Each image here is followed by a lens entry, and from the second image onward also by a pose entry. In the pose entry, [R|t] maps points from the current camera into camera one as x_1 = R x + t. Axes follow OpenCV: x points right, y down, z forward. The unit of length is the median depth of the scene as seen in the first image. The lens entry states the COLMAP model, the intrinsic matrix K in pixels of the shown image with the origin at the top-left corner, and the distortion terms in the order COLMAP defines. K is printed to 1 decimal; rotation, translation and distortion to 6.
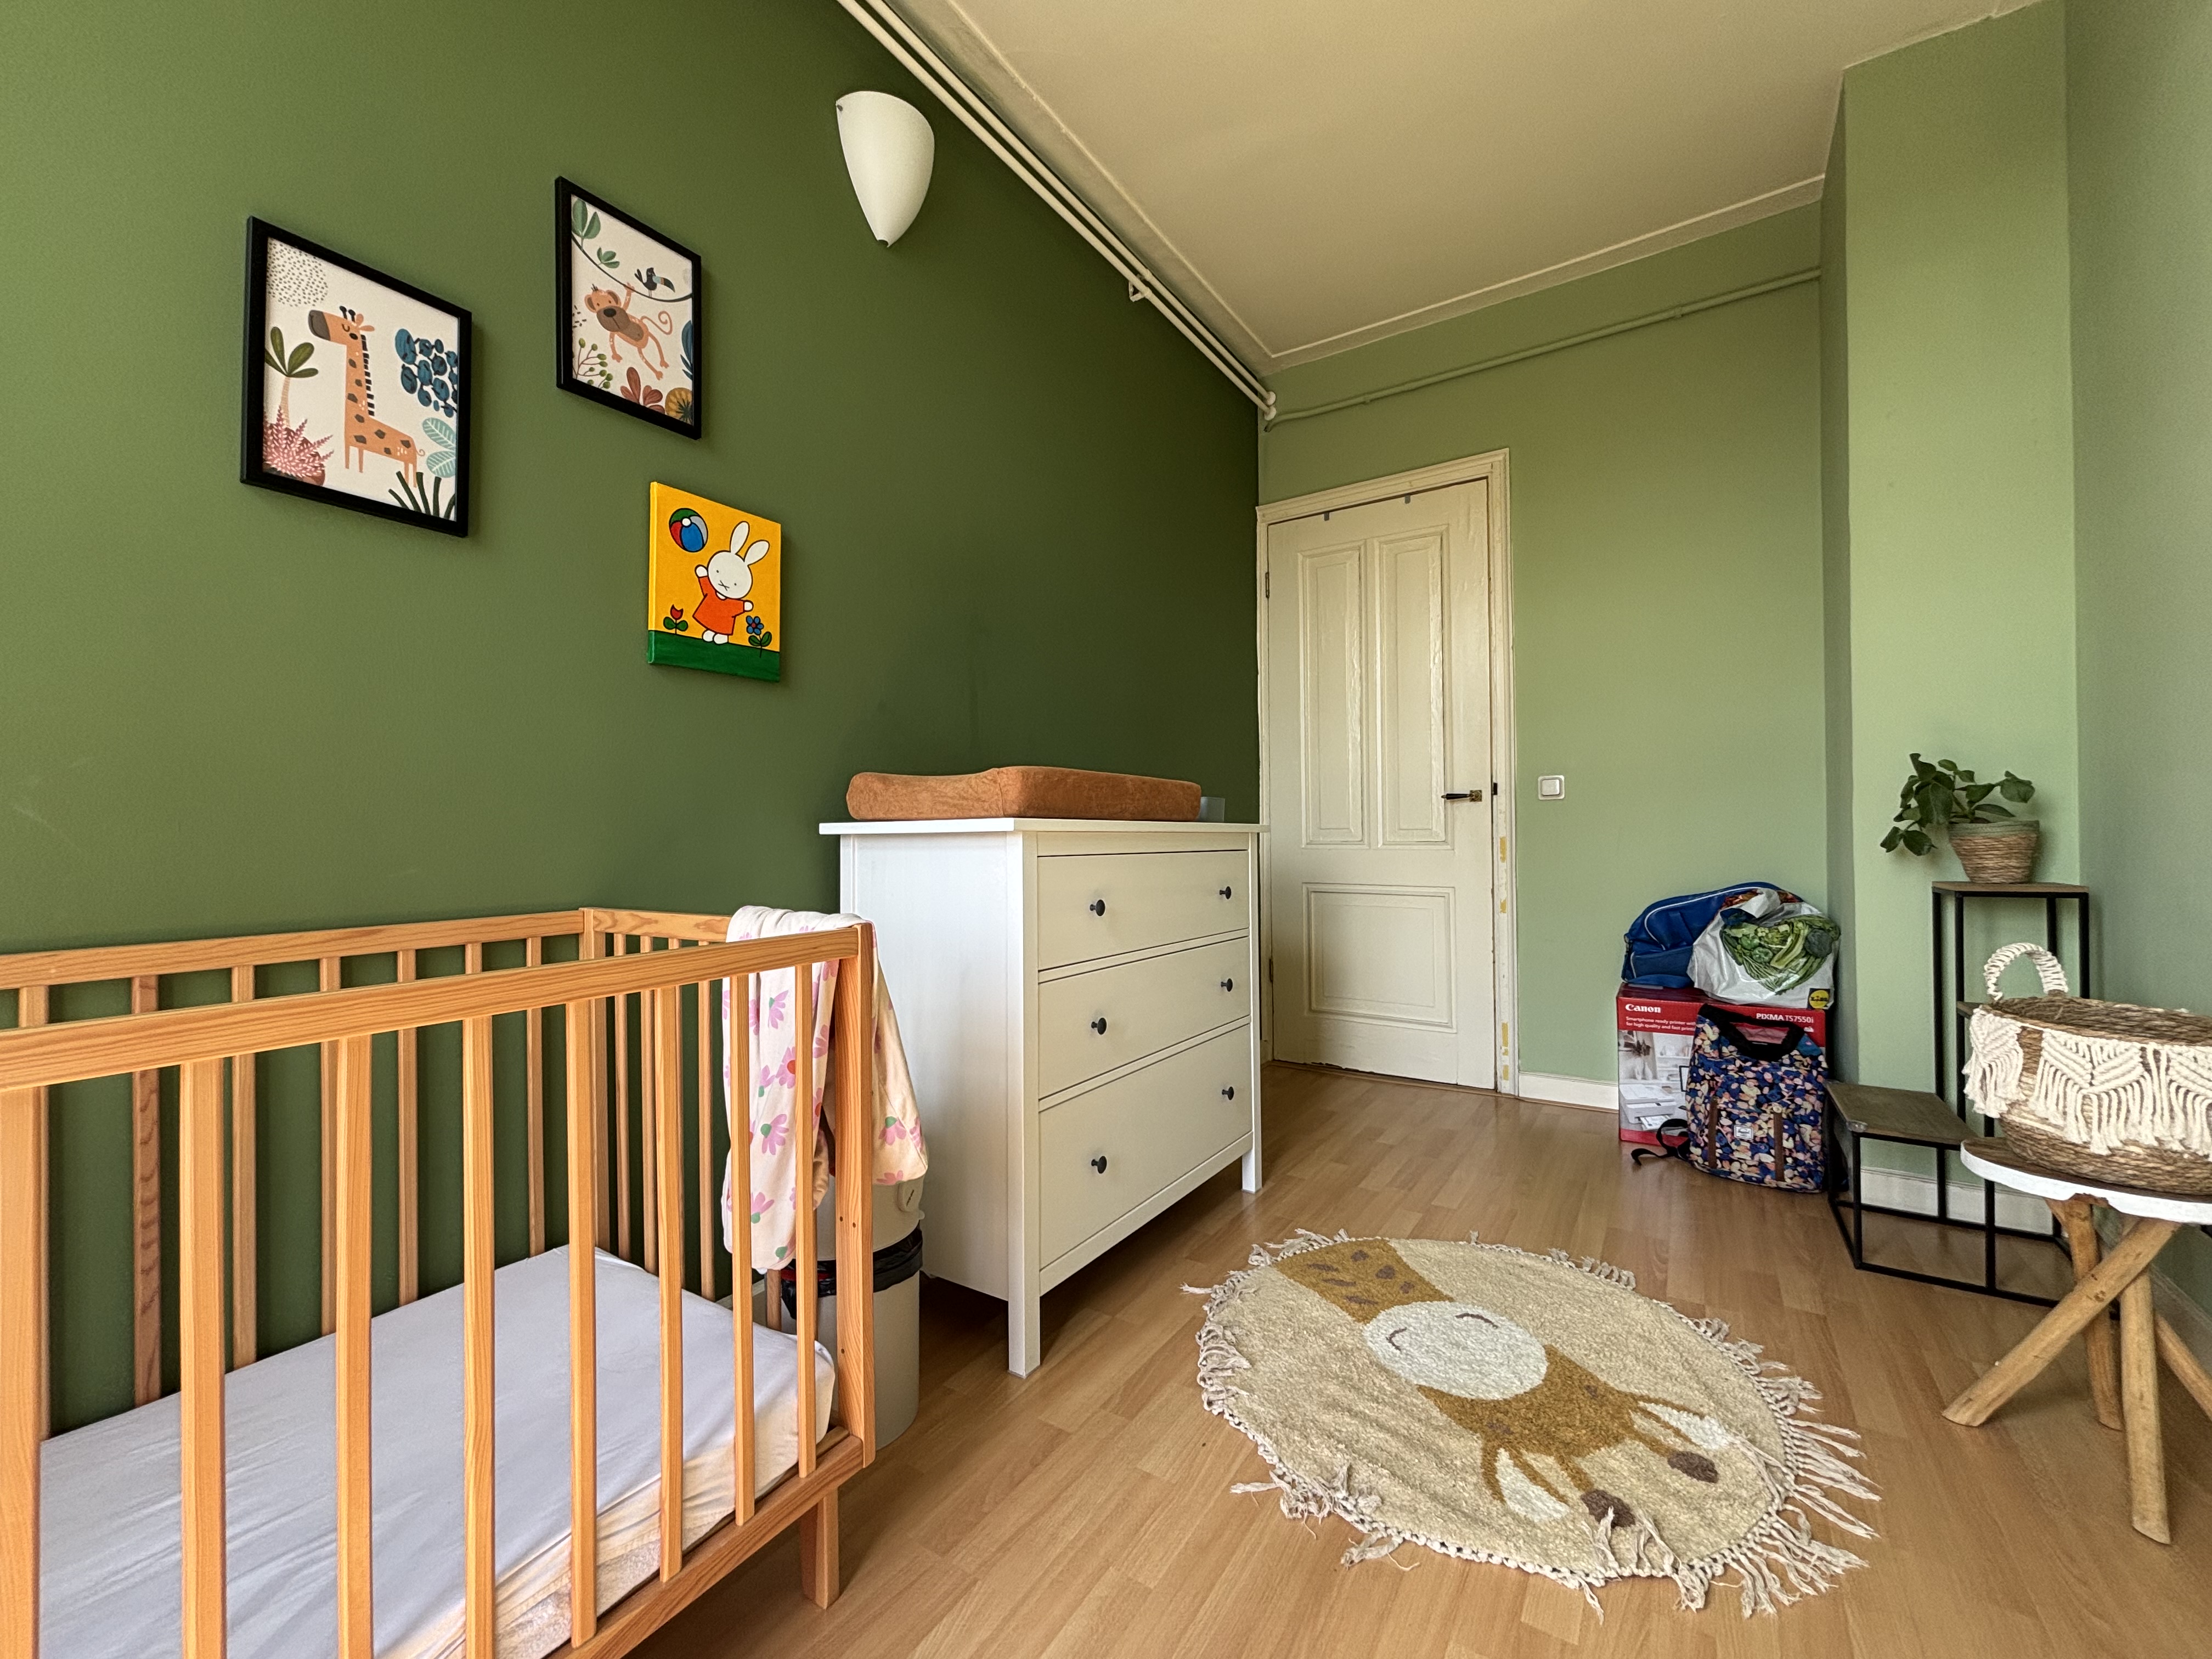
lens RADIAL K [[882.1, 0, 1109.2], [0, 882.1, 824.9], [0, 0, 1]] dist [0.001045, 0.000021]
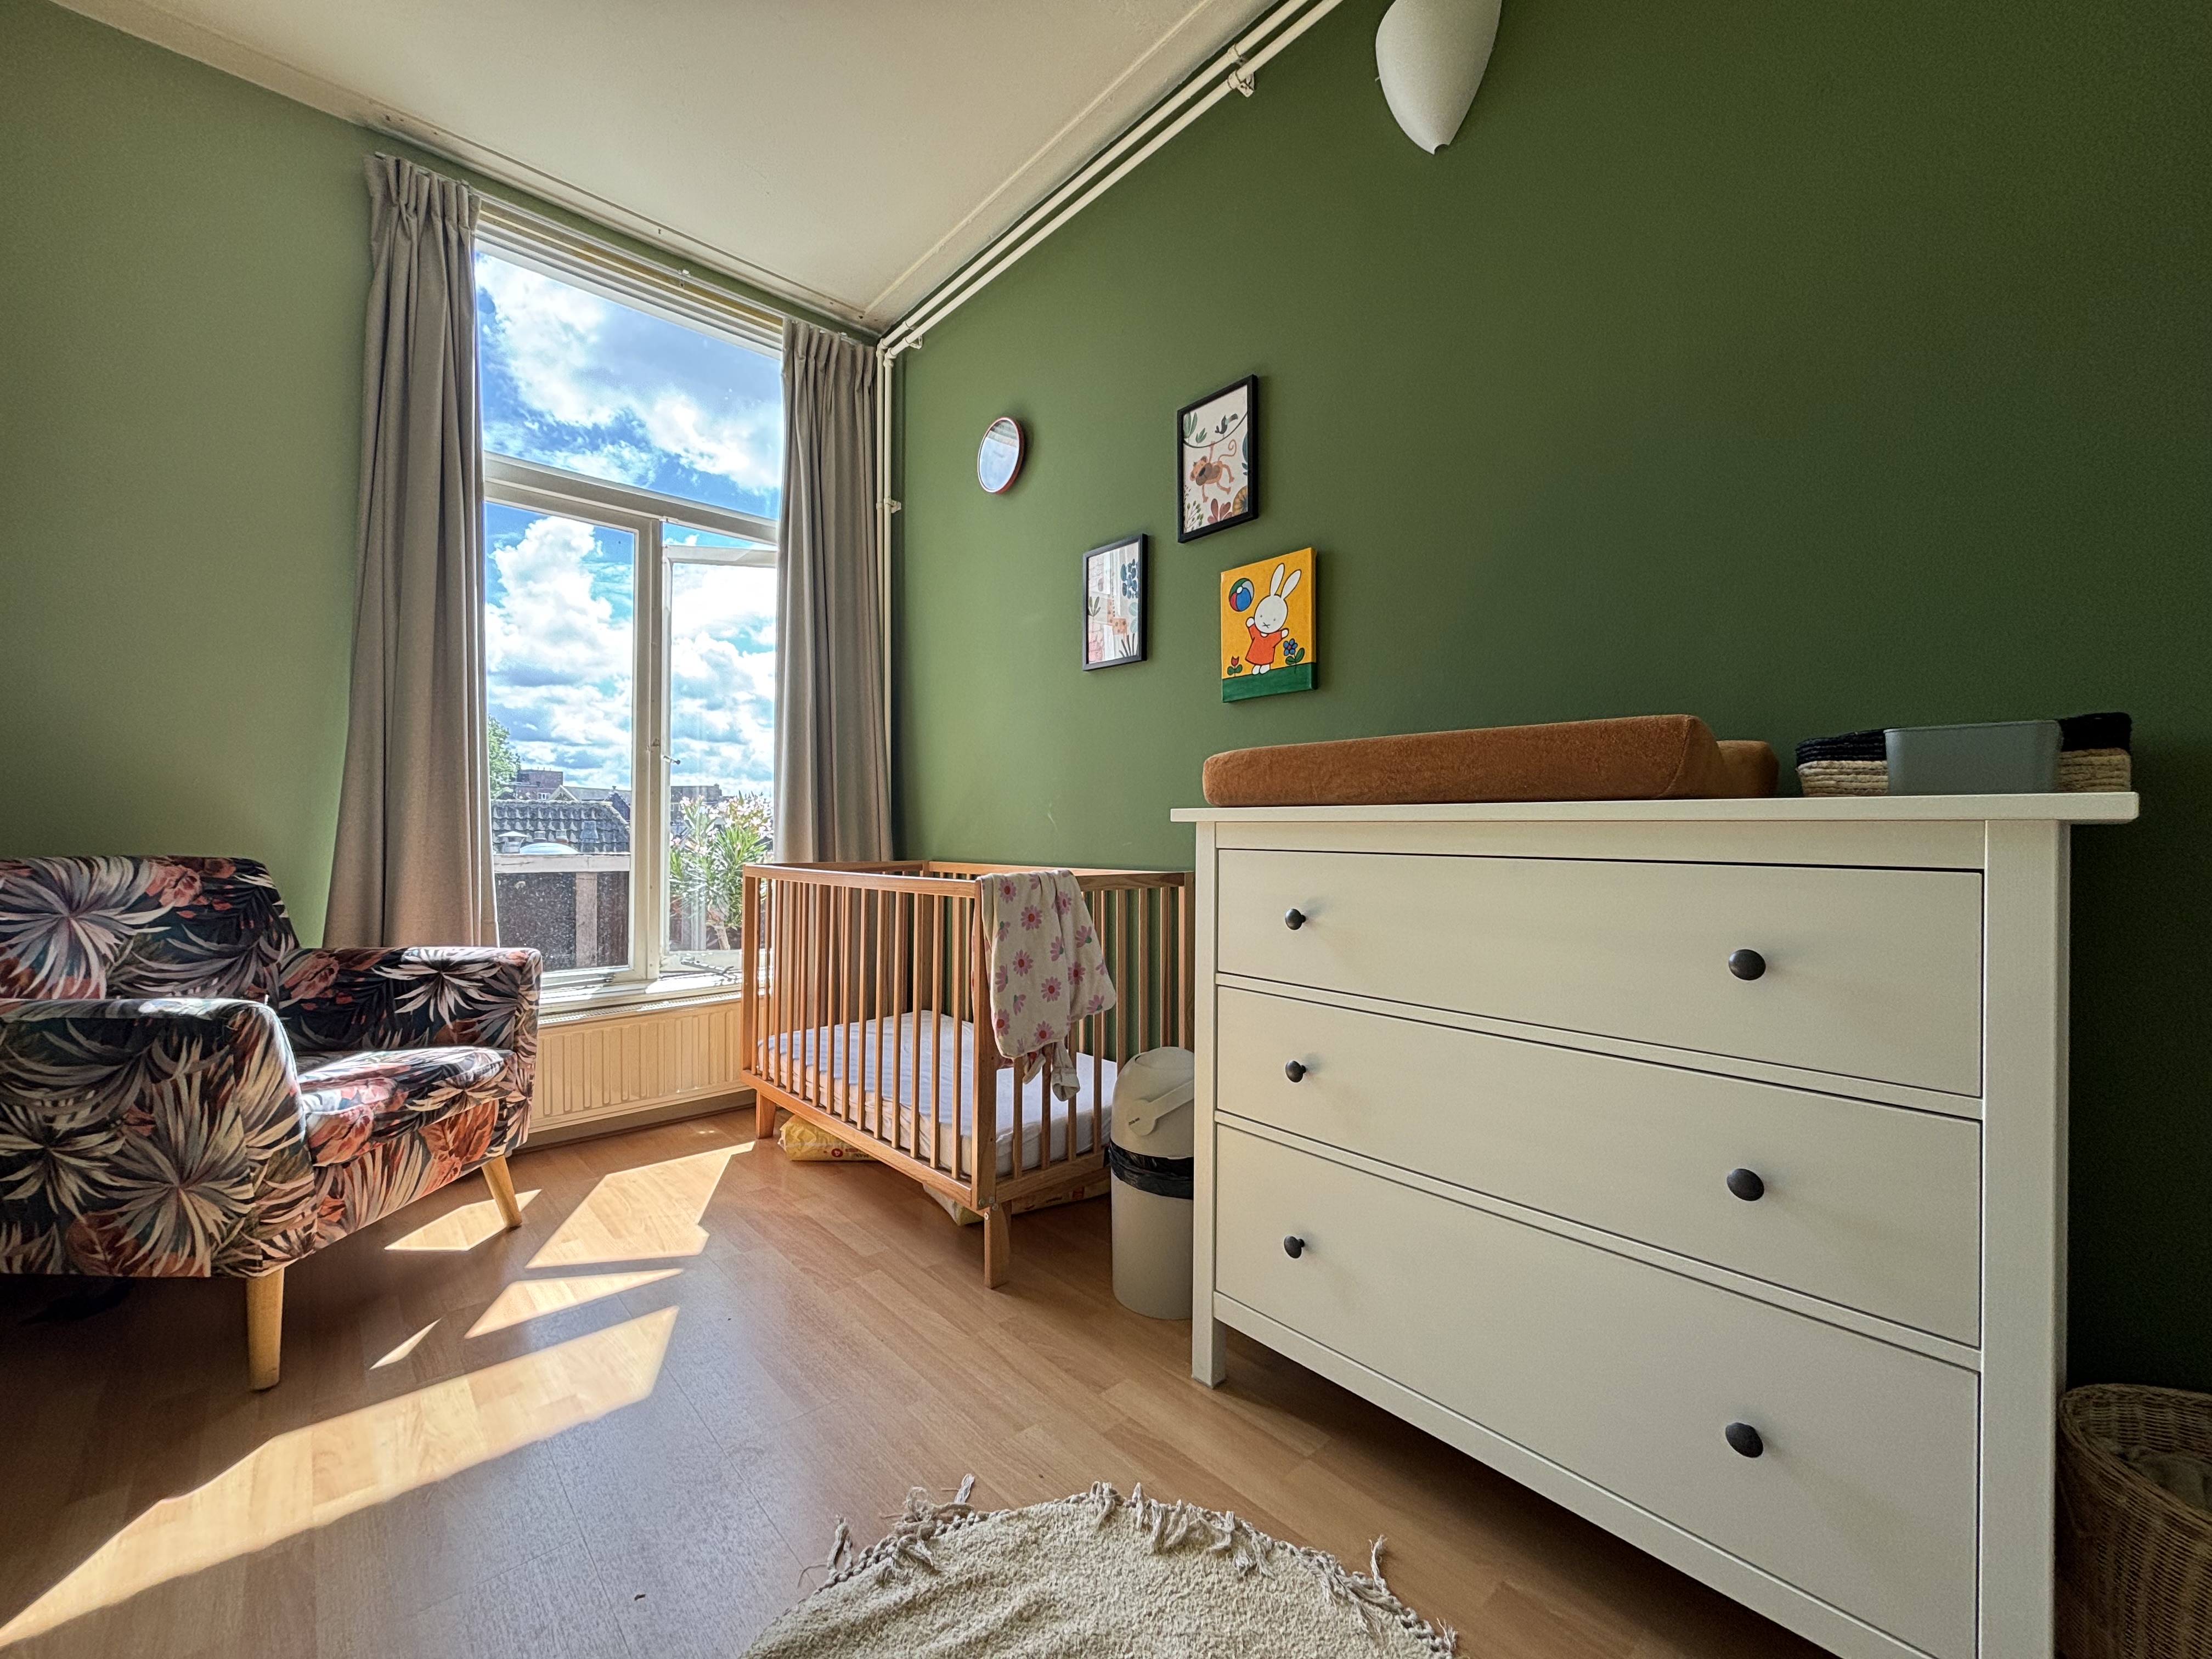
lens RADIAL K [[882.1, 0, 1108.7], [0, 882.1, 836.9], [0, 0, 1]] dist [0.001045, 0.000021]
pose [[-0.236760, 0.011303, -0.971502, 0.868045], [0.011883, 0.999891, 0.008737, 0.013709], [0.971496, -0.009476, -0.236868, 1.134713]]
